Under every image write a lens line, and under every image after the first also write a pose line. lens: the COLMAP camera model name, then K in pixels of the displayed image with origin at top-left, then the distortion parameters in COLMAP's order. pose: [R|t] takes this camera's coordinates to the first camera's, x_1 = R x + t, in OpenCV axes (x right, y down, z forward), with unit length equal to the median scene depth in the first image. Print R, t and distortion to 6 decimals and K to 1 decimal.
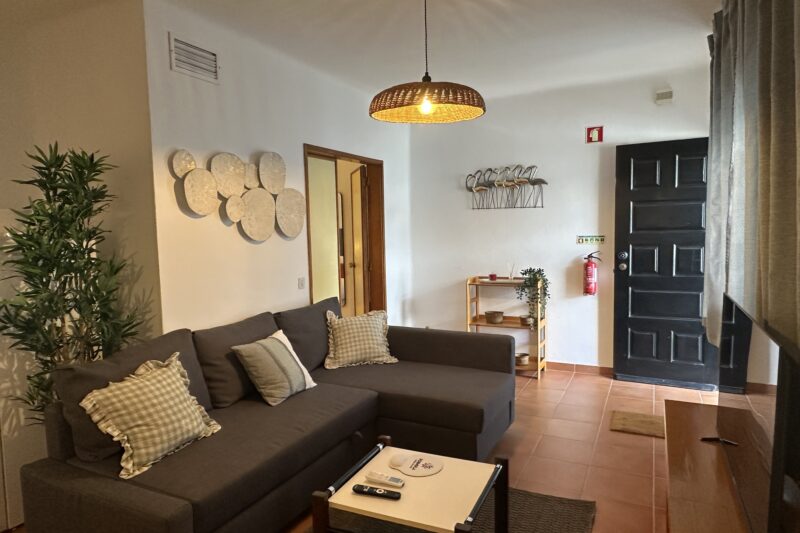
lens RADIAL K [[511.8, 0, 399.7], [0, 511.8, 266.7], [0, 0, 1]] dist [0.037149, 0.000814]
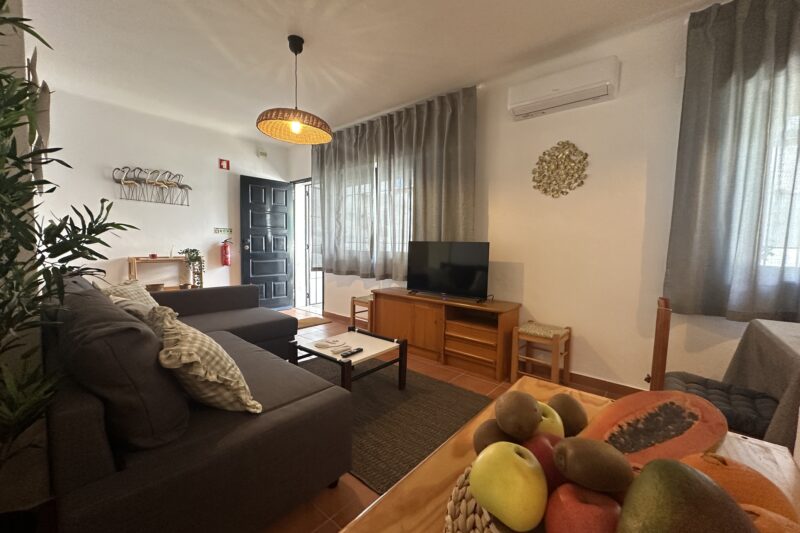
lens RADIAL K [[315.6, 0, 398.4], [0, 315.6, 266.3], [0, 0, 1]] dist [-0.001018, -0.000034]
pose [[0.251439, -0.041547, 0.966981, -0.430043], [0.051793, 0.998224, 0.029422, 0.054737], [-0.966486, 0.042685, 0.253144, 0.246295]]
